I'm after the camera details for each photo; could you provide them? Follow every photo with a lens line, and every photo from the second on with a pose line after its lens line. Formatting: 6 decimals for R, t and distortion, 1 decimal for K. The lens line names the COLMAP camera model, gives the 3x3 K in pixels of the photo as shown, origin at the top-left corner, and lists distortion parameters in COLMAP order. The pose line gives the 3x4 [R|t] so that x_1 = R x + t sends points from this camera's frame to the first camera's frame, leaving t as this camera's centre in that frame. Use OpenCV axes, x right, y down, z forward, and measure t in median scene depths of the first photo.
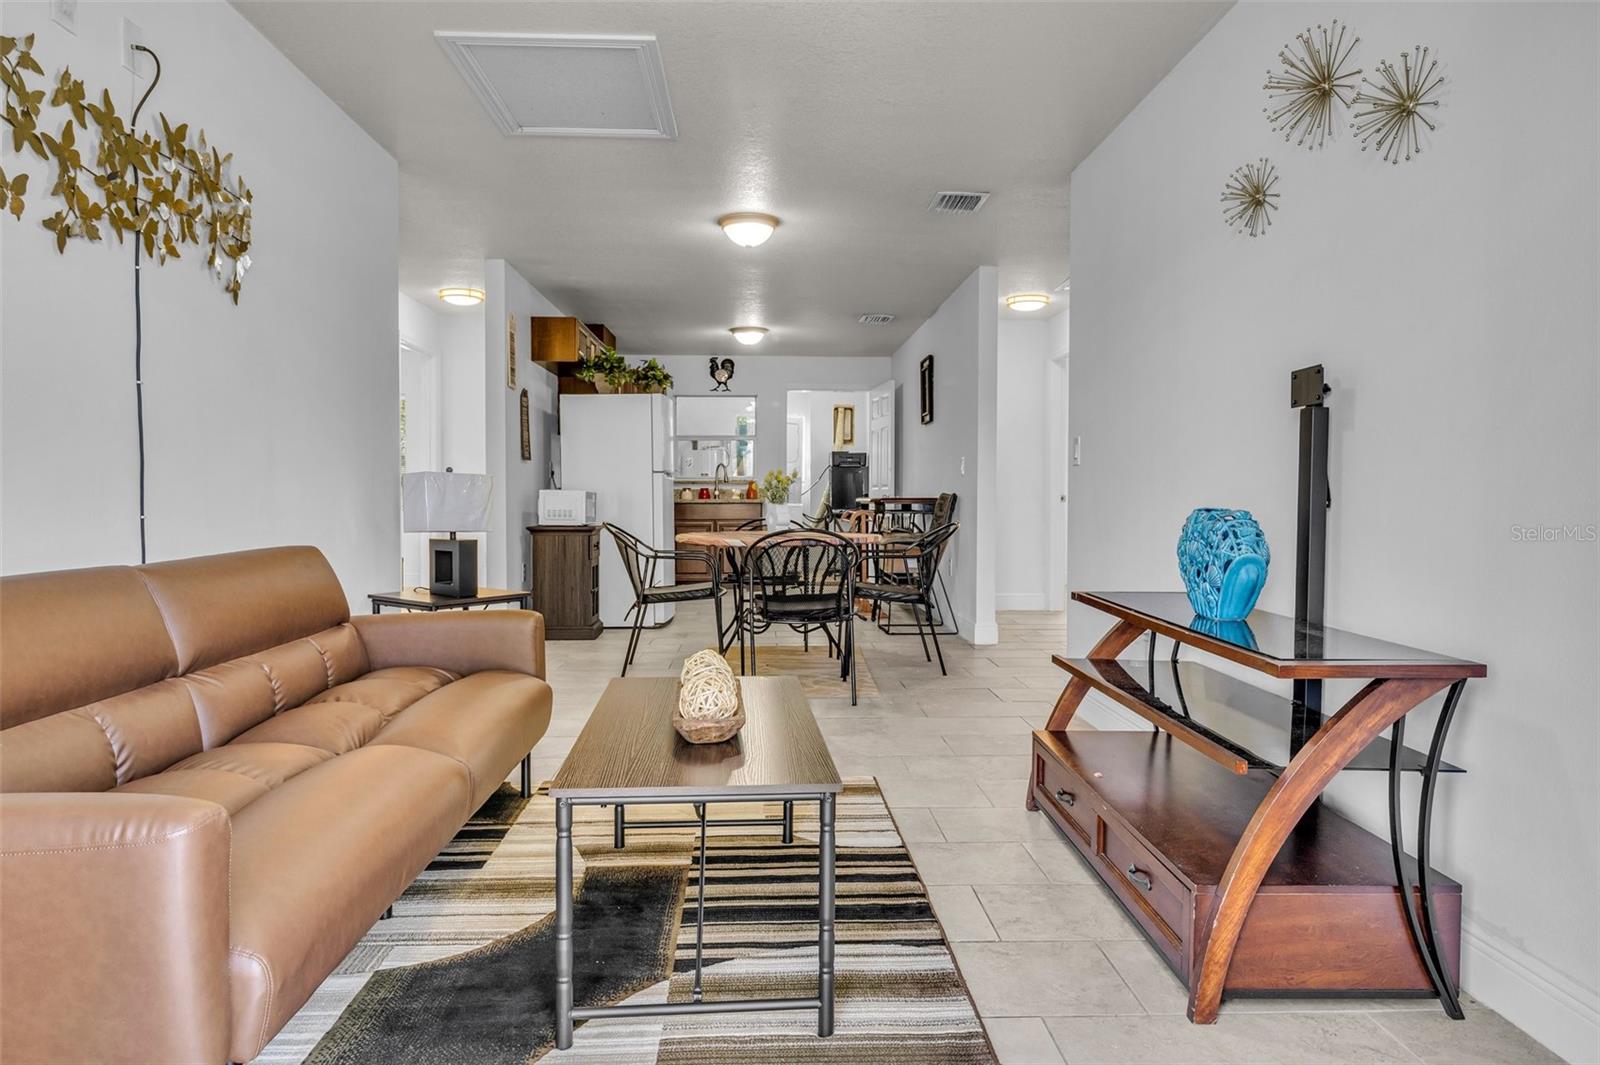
lens RADIAL K [[1148.1, 0, 800.0], [0, 1148.1, 532.5], [0, 0, 1]] dist [0.005800, 0.002612]
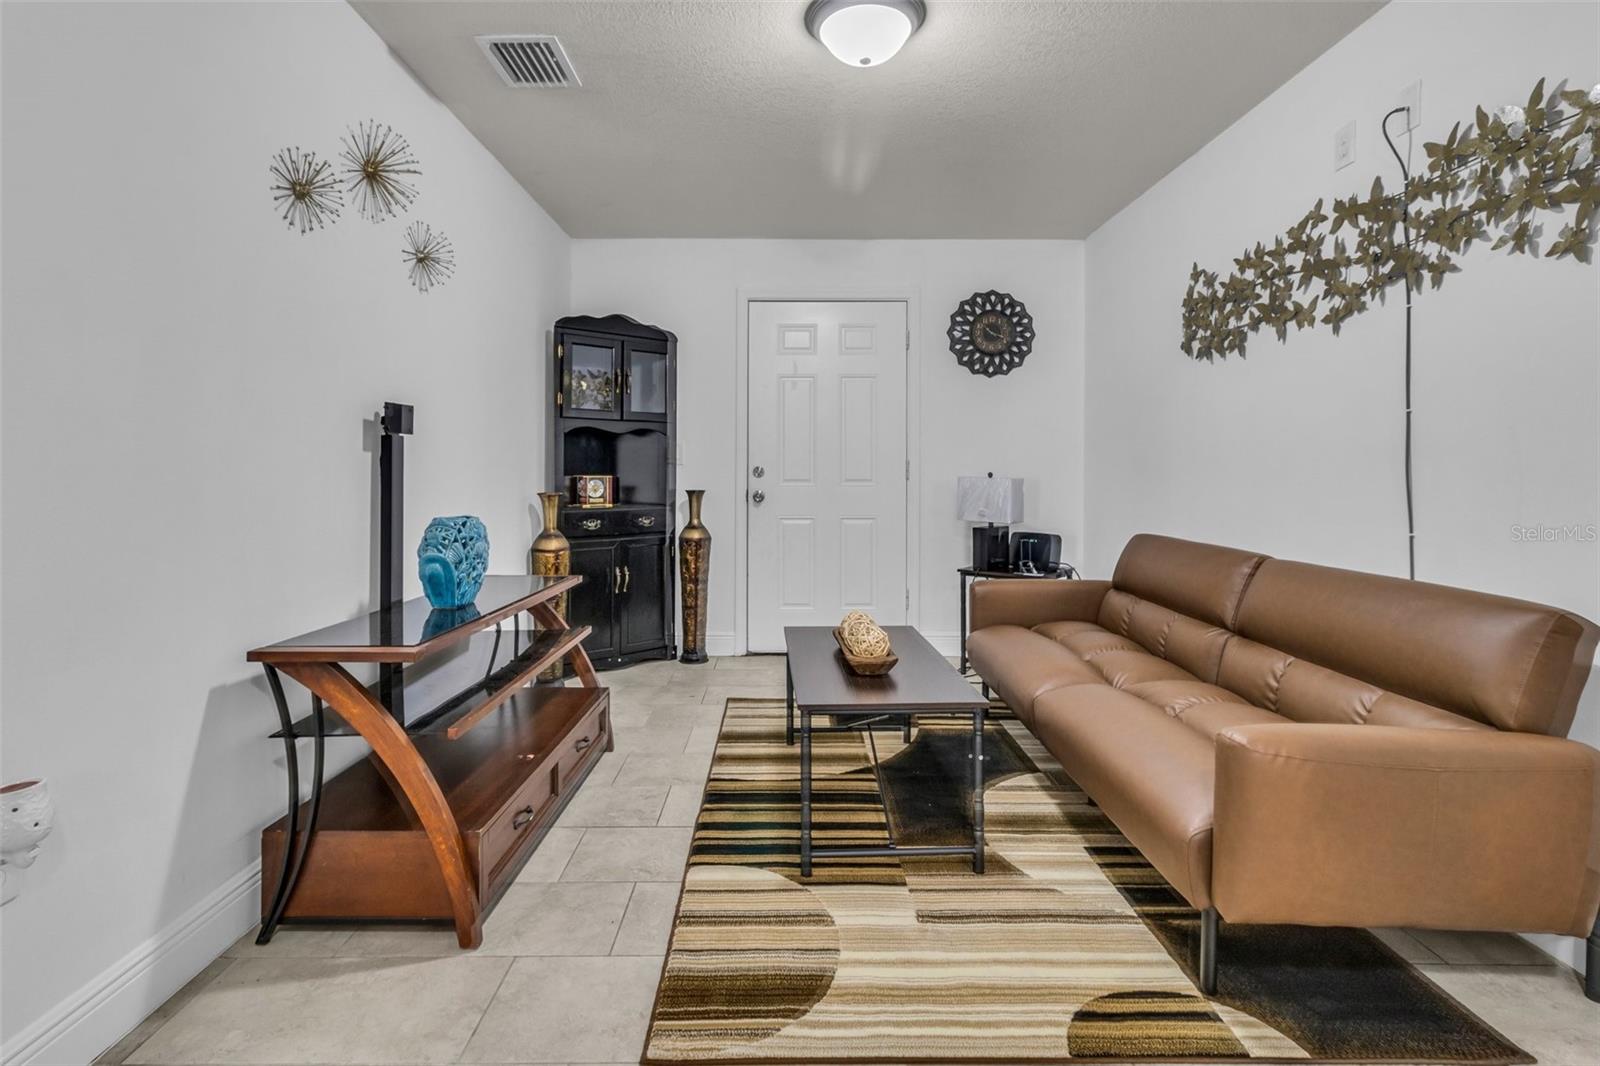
lens RADIAL K [[745.0, 0, 781.7], [0, 745.0, 479.1], [0, 0, 1]] dist [0.001767, 0.000321]
pose [[-0.998576, -0.003906, 0.053210, -0.022620], [-0.002024, 0.999372, 0.035378, -0.094253], [-0.053315, 0.035220, -0.997956, 1.814747]]
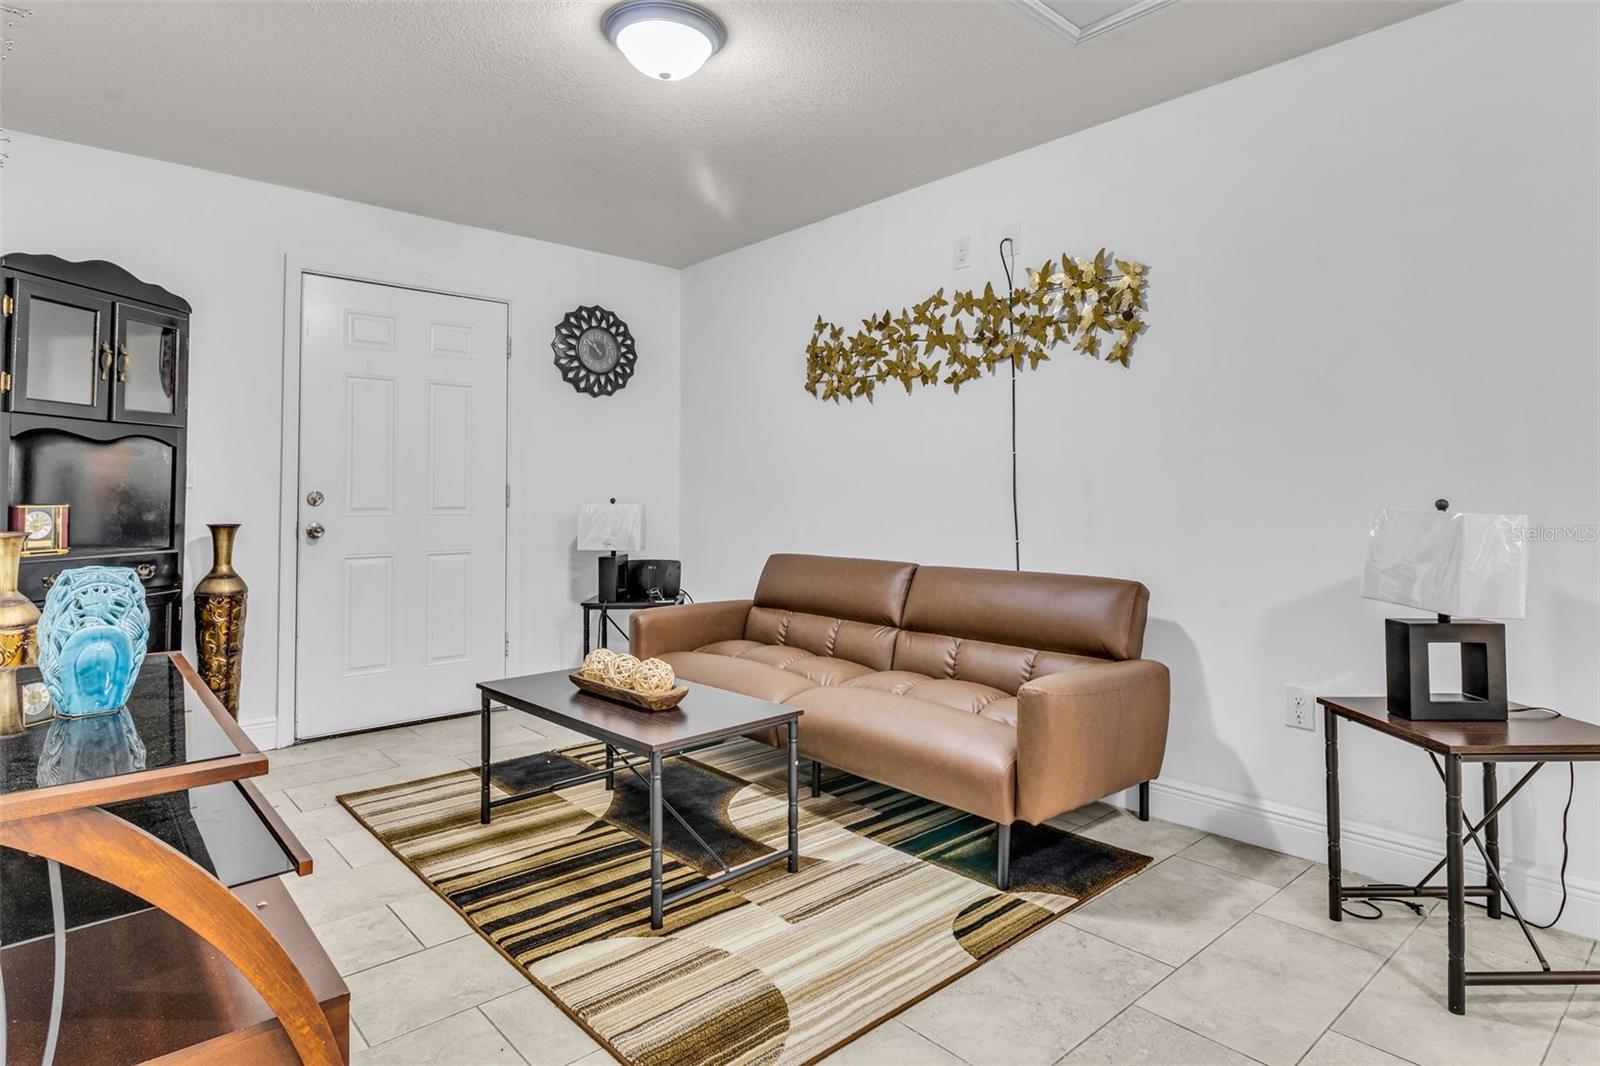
lens RADIAL K [[839.1, 0, 802.8], [0, 839.1, 486.6], [0, 0, 1]] dist [-0.002170, -0.000222]
pose [[-0.790315, -0.009394, -0.612629, 0.342478], [-0.016165, 0.999854, 0.005521, -0.092379], [0.612487, 0.014267, -0.790352, 1.785060]]
